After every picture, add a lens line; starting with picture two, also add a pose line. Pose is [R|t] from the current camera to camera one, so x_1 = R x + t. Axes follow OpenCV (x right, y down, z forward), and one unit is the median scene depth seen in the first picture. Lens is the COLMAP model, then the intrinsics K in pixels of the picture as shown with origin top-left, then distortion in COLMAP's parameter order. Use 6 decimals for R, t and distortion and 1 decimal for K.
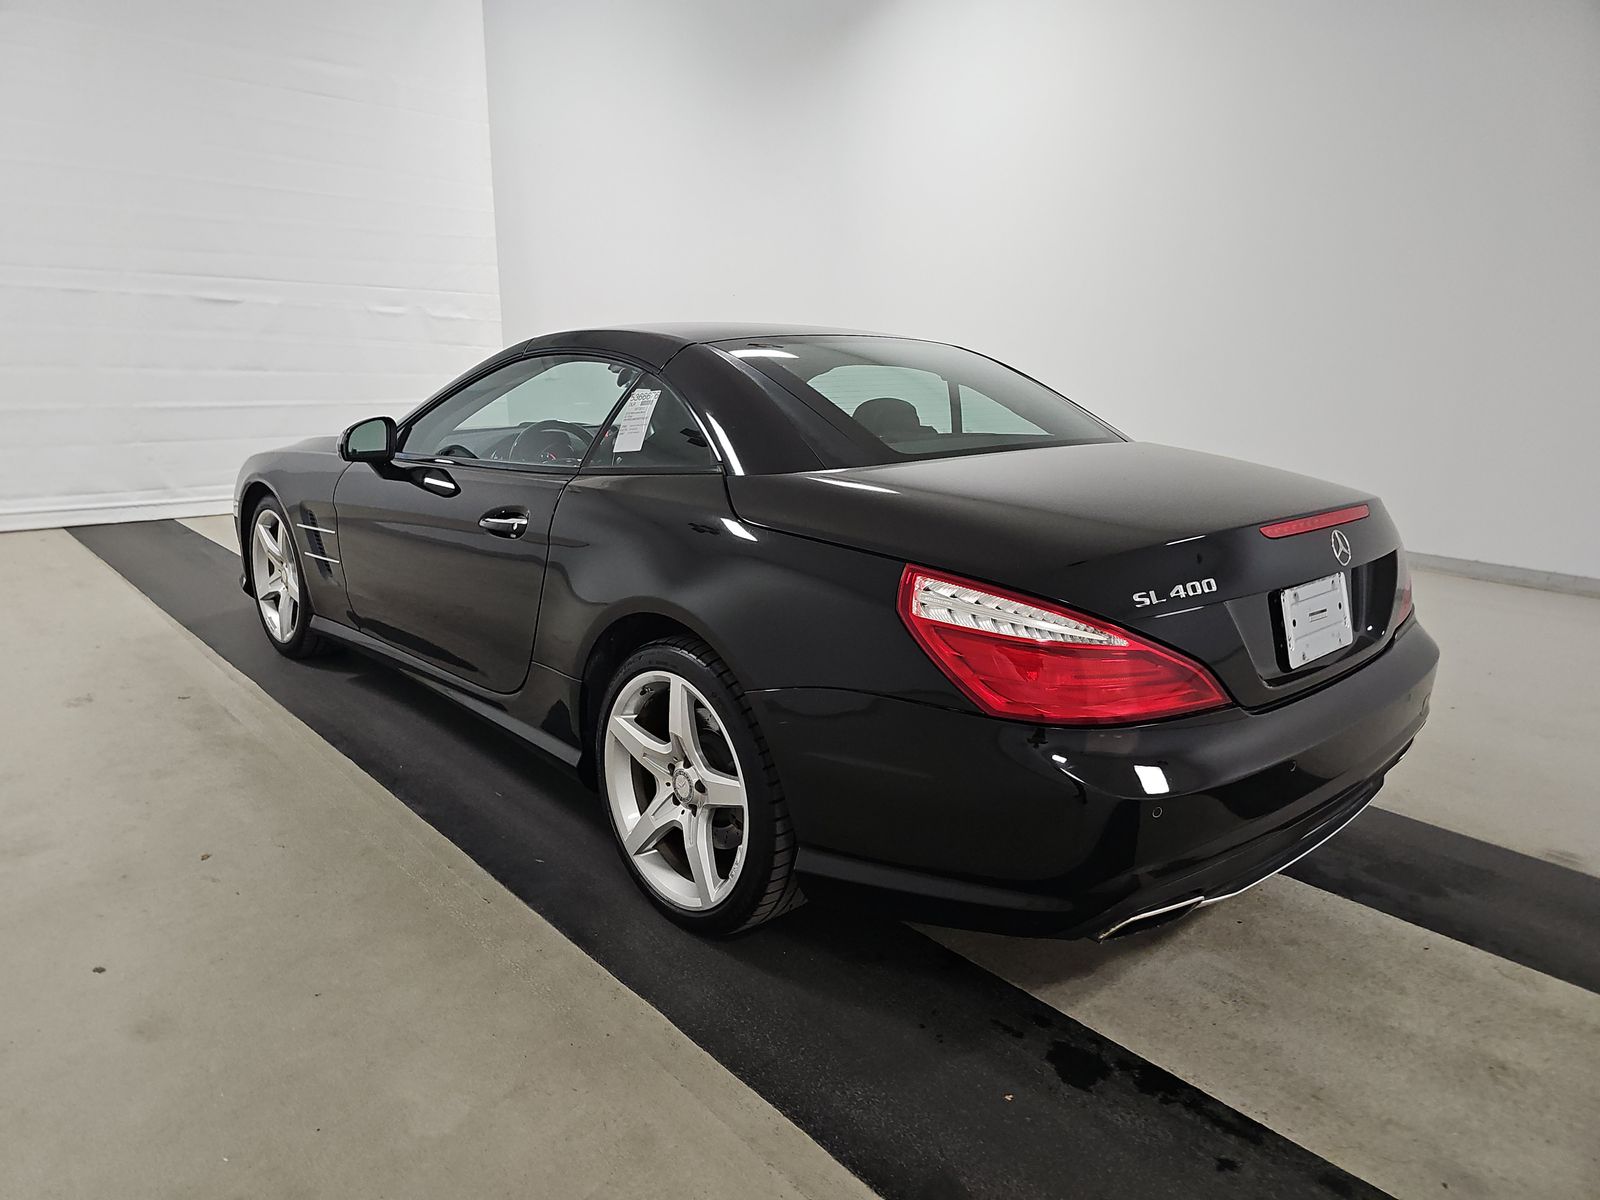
lens RADIAL K [[1056.1, 0, 790.6], [0, 1056.1, 593.0], [0, 0, 1]] dist [0.023292, -0.006843]
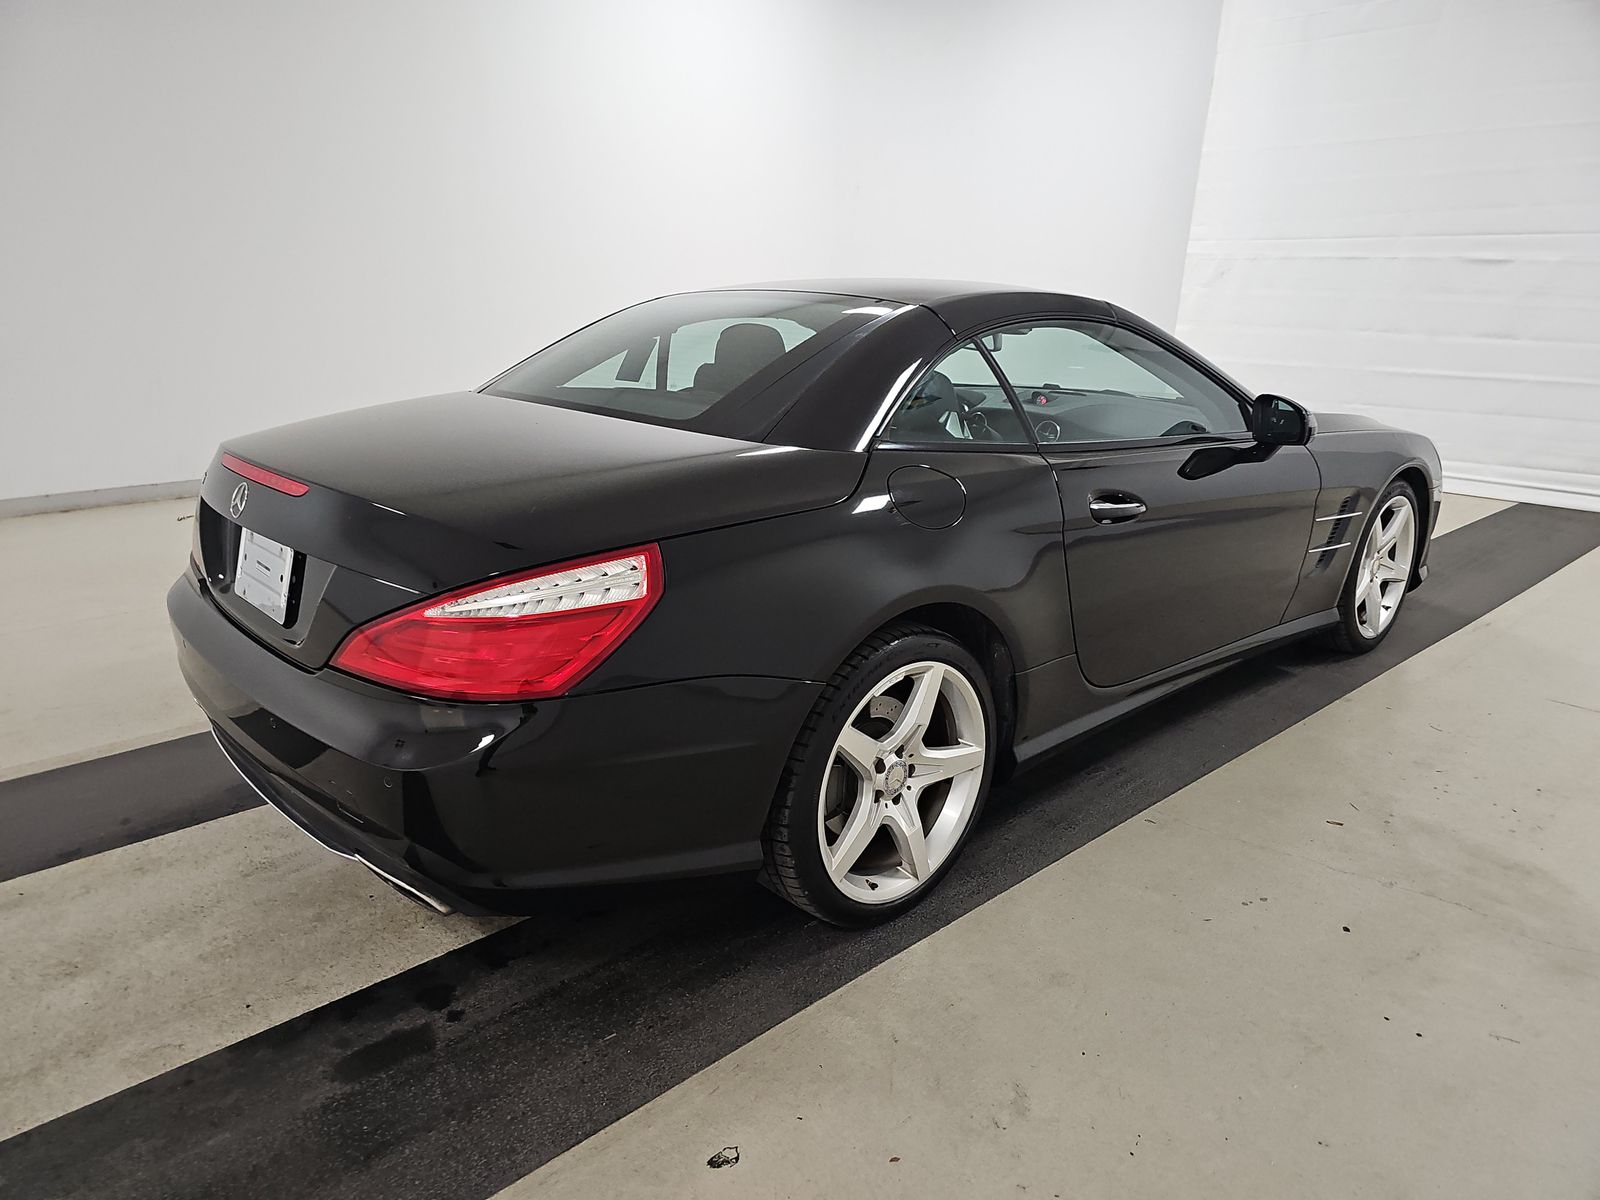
lens RADIAL K [[1056.1, 0, 793.8], [0, 1056.1, 613.0], [0, 0, 1]] dist [0.023292, -0.006843]
pose [[-0.004844, 0.279342, -0.960179, 1.549635], [-0.237837, 0.932315, 0.272436, -0.350812], [0.971293, 0.229686, 0.061922, 1.516049]]
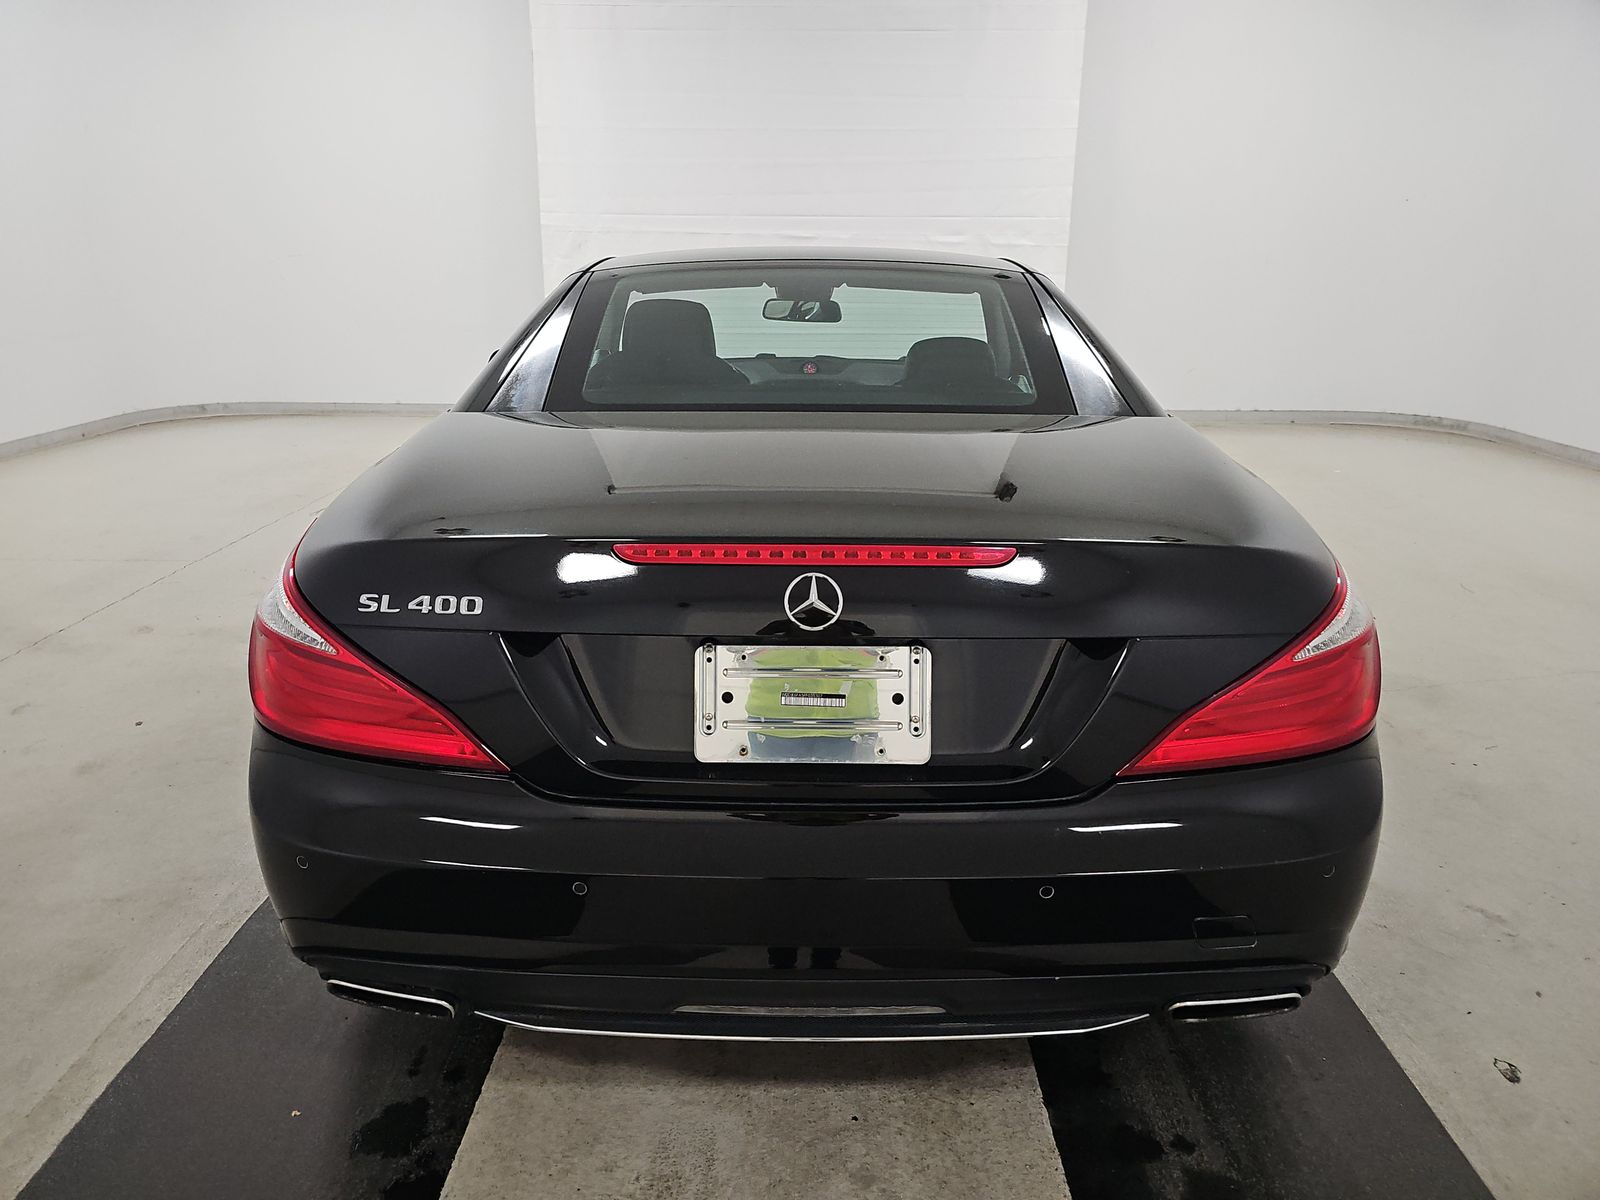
lens RADIAL K [[1056.1, 0, 787.2], [0, 1056.1, 598.6], [0, 0, 1]] dist [0.023292, -0.006843]
pose [[0.727808, 0.191272, -0.658567, 0.942093], [-0.145718, 0.981521, 0.124031, -0.122307], [0.670121, 0.005694, 0.742230, 0.549795]]
